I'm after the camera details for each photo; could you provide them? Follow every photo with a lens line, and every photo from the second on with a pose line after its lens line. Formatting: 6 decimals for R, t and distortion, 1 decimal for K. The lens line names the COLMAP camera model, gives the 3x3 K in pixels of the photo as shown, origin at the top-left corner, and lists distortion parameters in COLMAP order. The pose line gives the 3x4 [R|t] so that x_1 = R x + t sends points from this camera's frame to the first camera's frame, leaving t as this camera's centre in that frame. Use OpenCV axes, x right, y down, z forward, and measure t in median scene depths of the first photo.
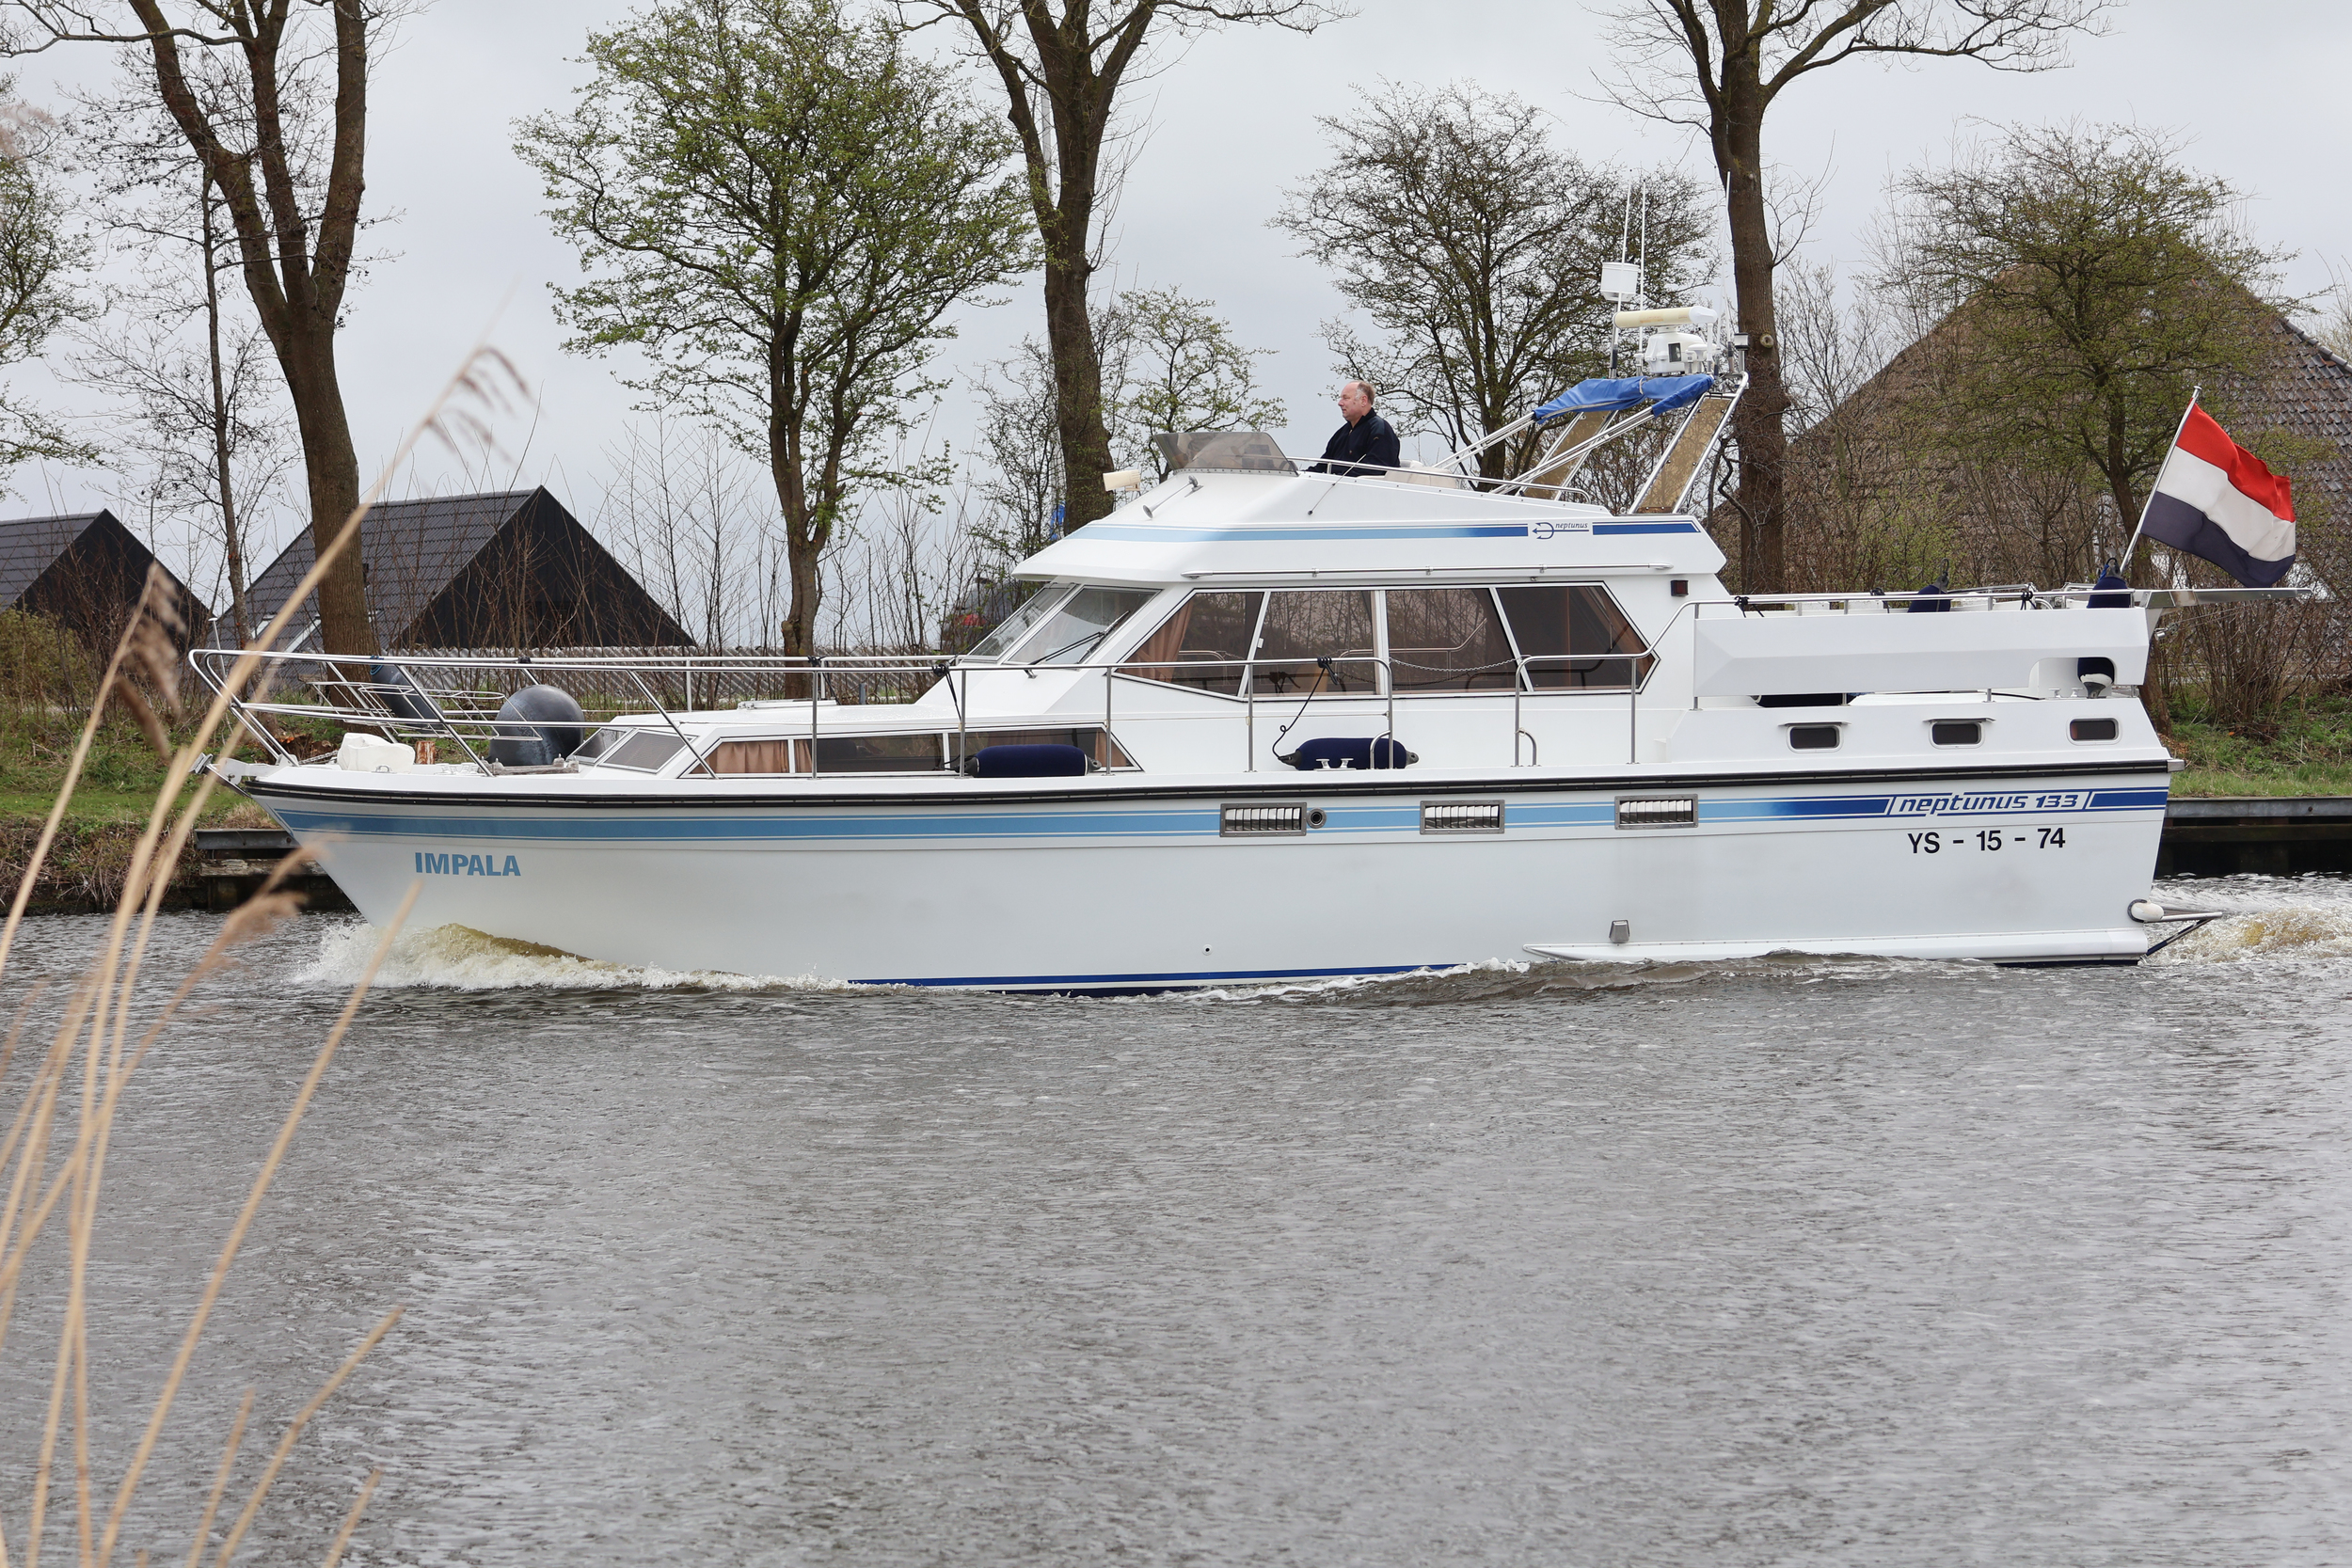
lens RADIAL K [[7633.3, 0, 1176.0], [0, 7633.3, 784.0], [0, 0, 1]] dist [0.719226, -0.192999]
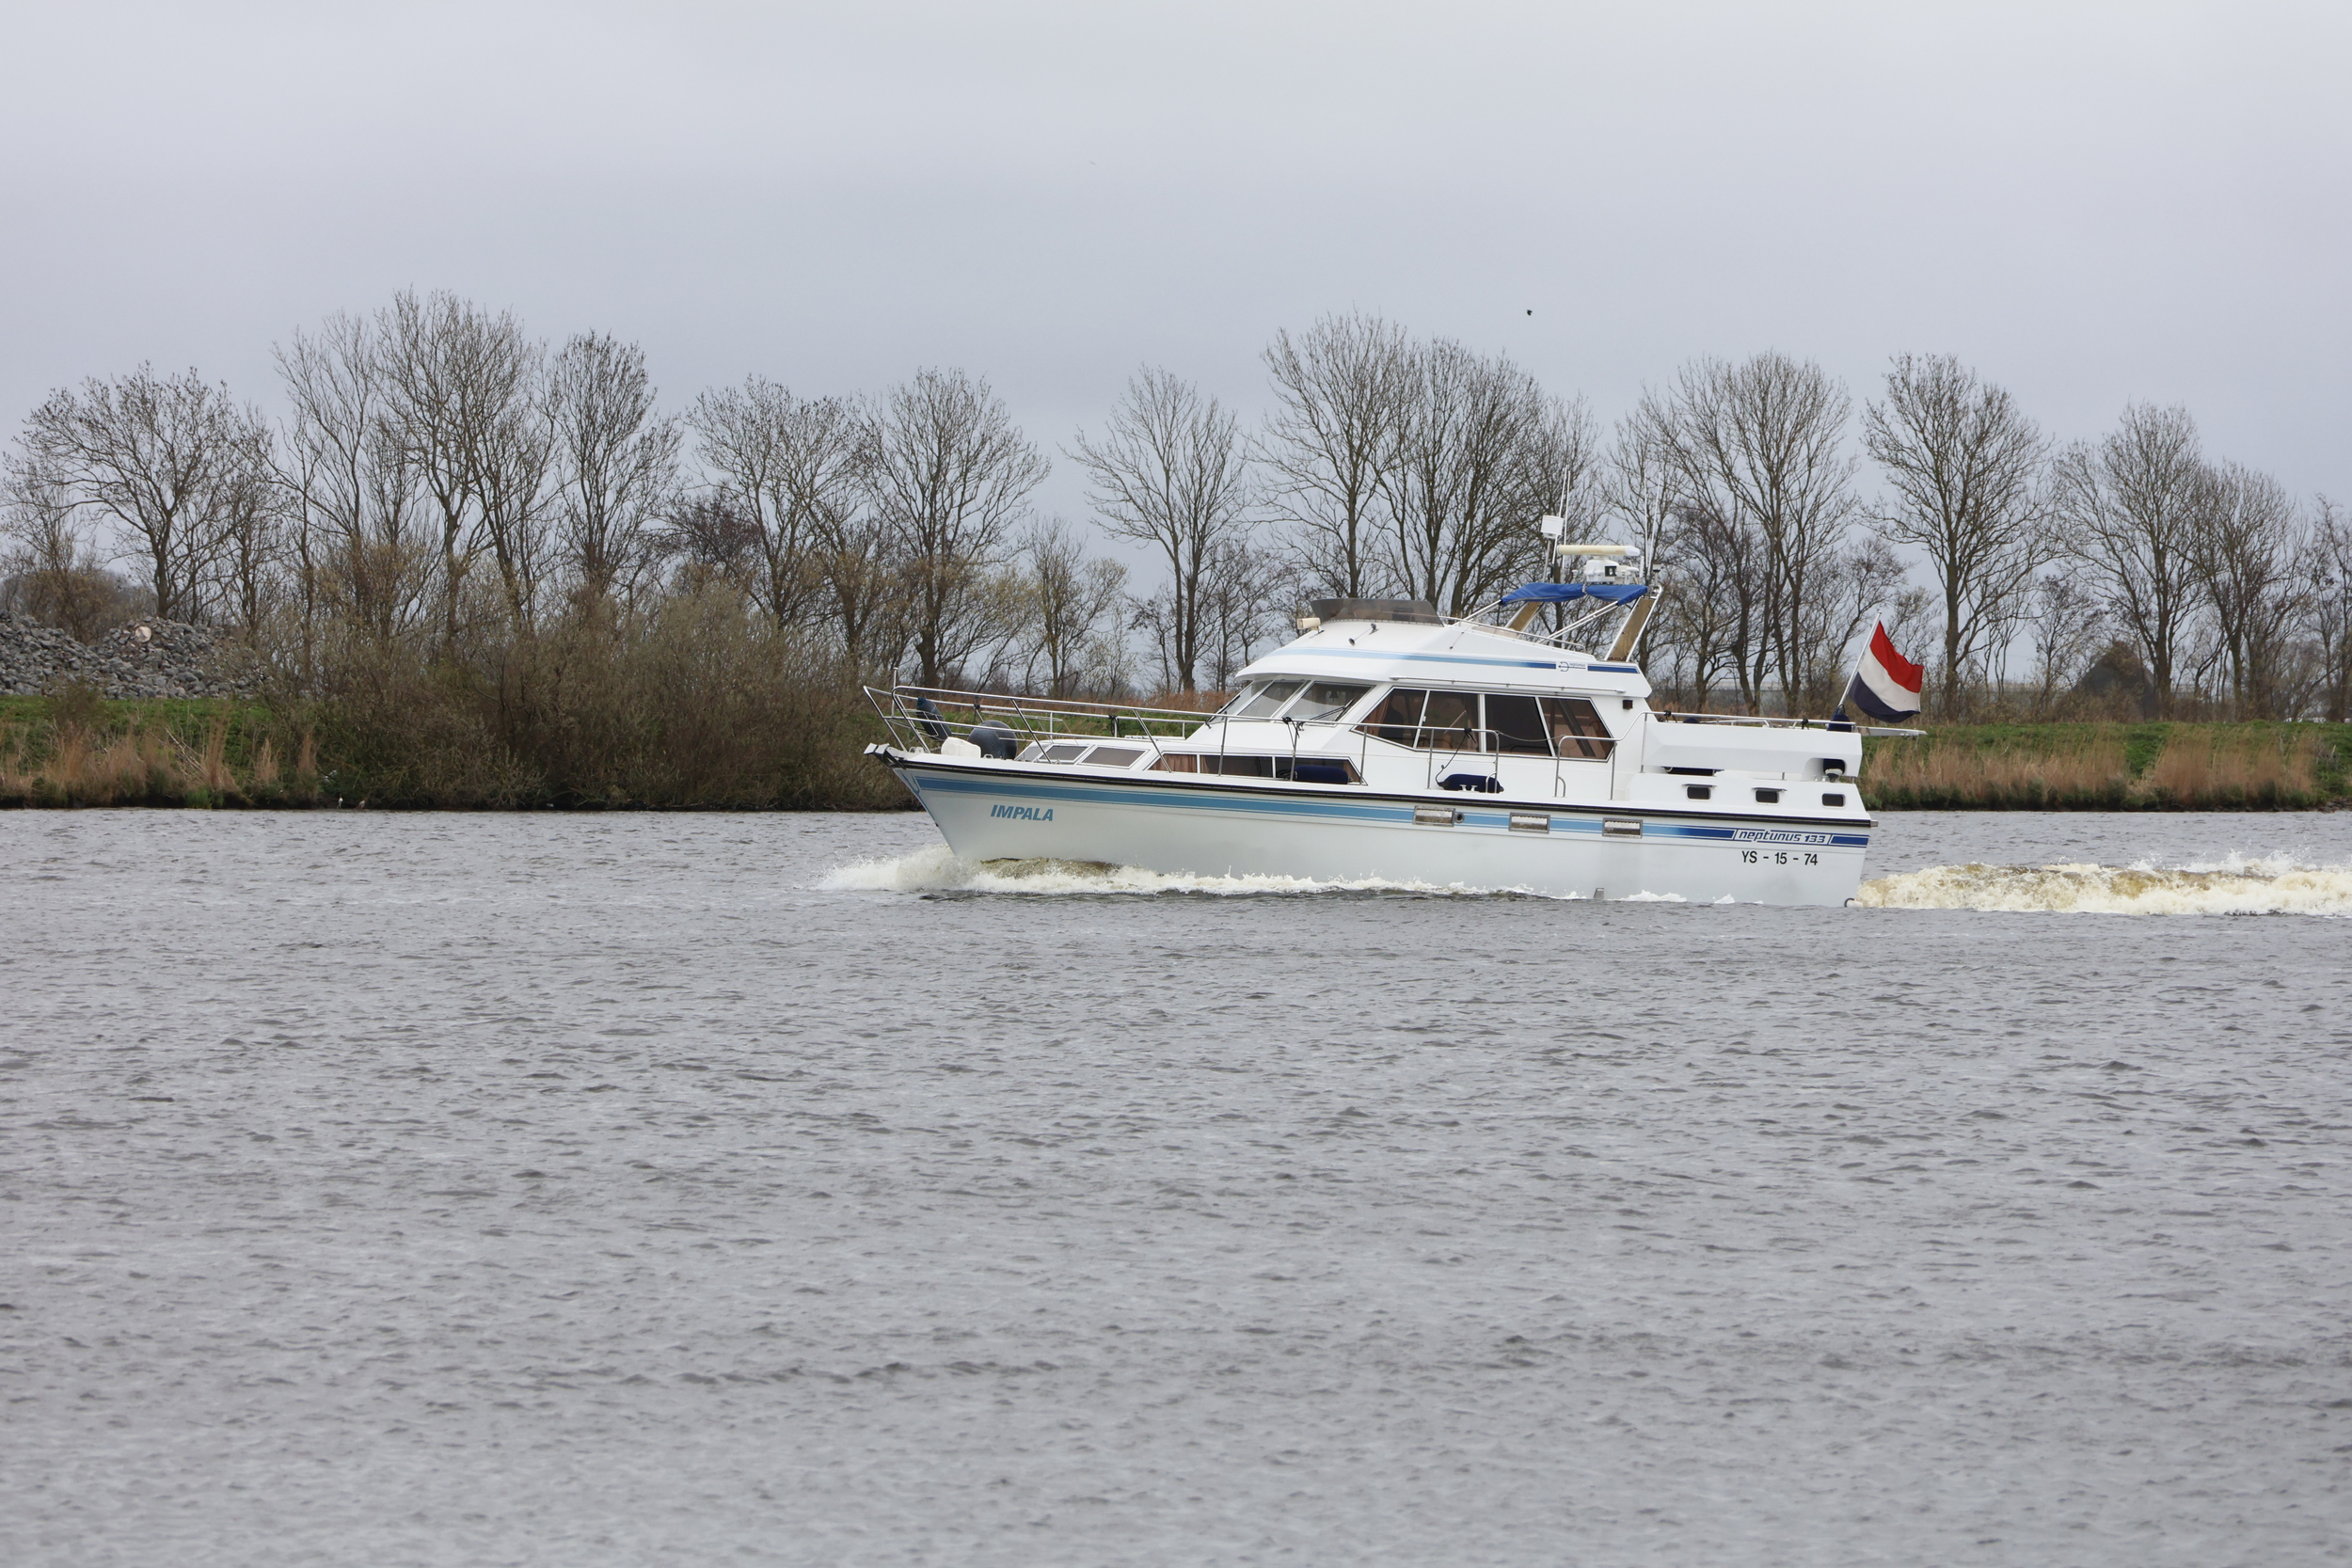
lens RADIAL K [[16101.9, 0, 1177.7], [0, 16101.9, 532.9], [0, 0, 1]] dist [1.918128, 38.528316]
pose [[0.955414, 0.065055, 0.288014, -1.116868], [-0.048811, 0.996804, -0.063235, 0.176865], [-0.291207, 0.046358, 0.955536, -2.549085]]
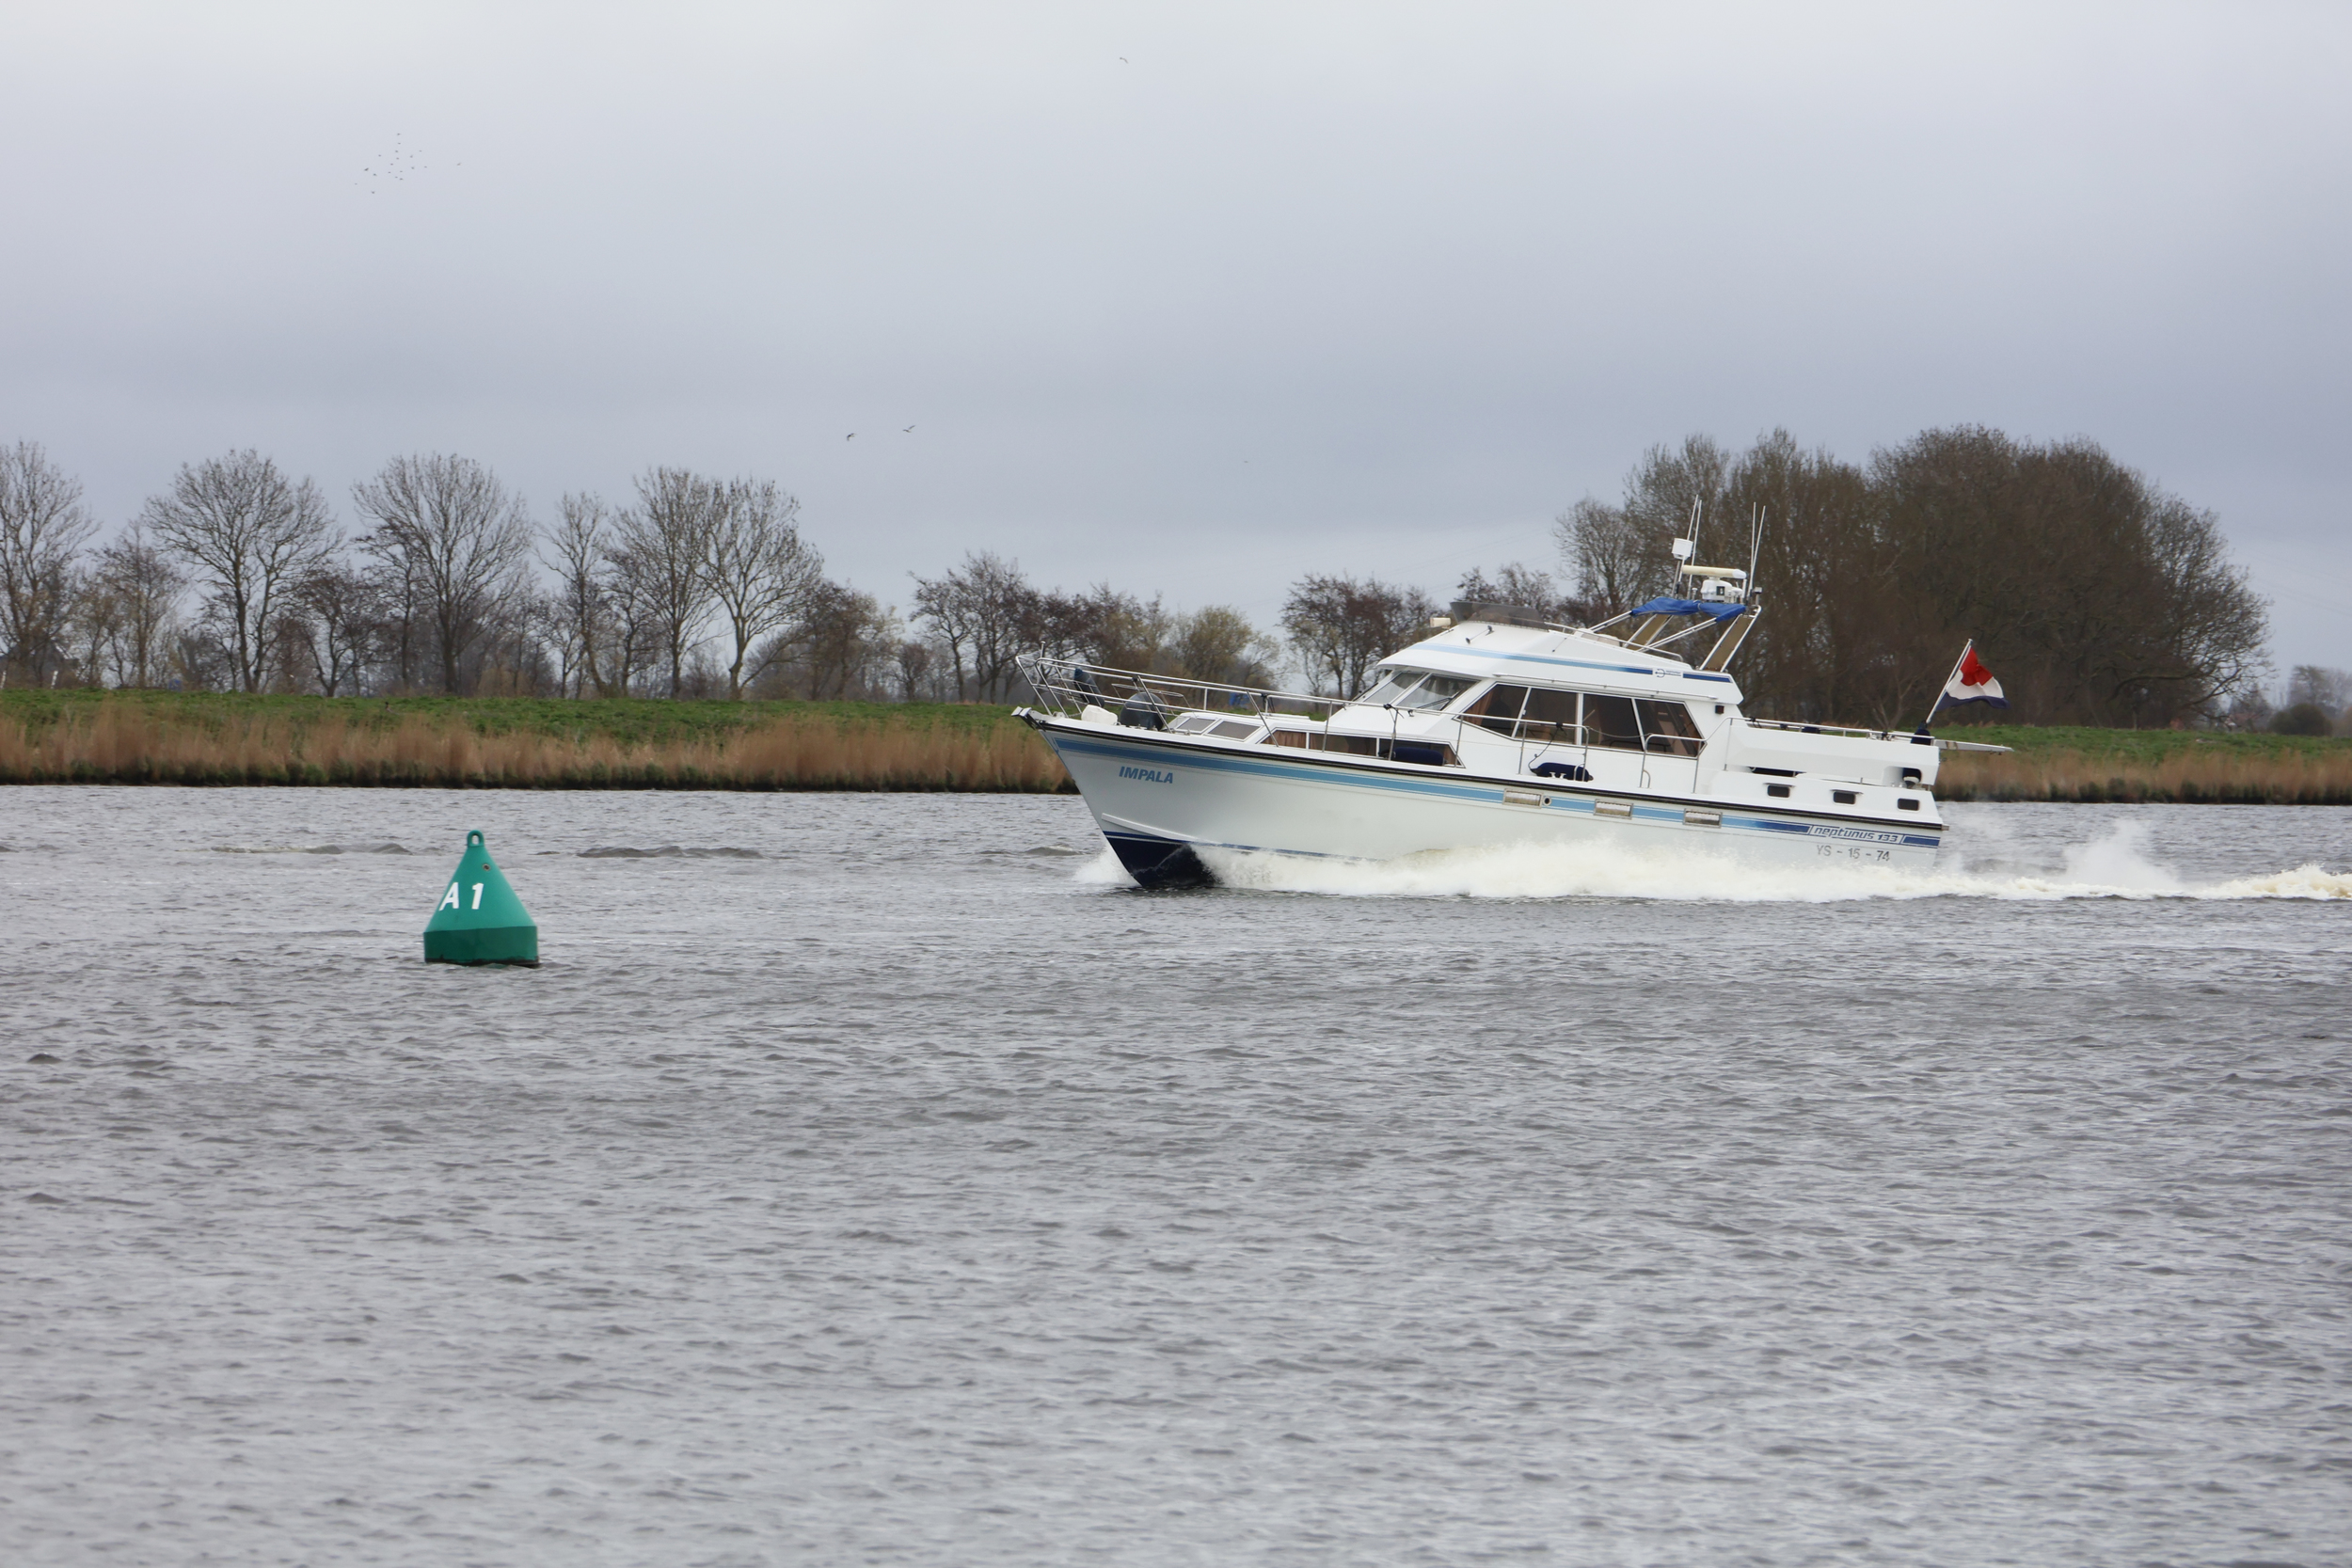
lens RADIAL K [[16101.9, 0, 1177.7], [0, 16101.9, 532.9], [0, 0, 1]] dist [1.918128, 38.528316]
pose [[0.980010, 0.115960, 0.161659, -0.764892], [-0.109262, 0.992767, -0.049756, 0.154881], [-0.166259, 0.031099, 0.985592, -3.153755]]
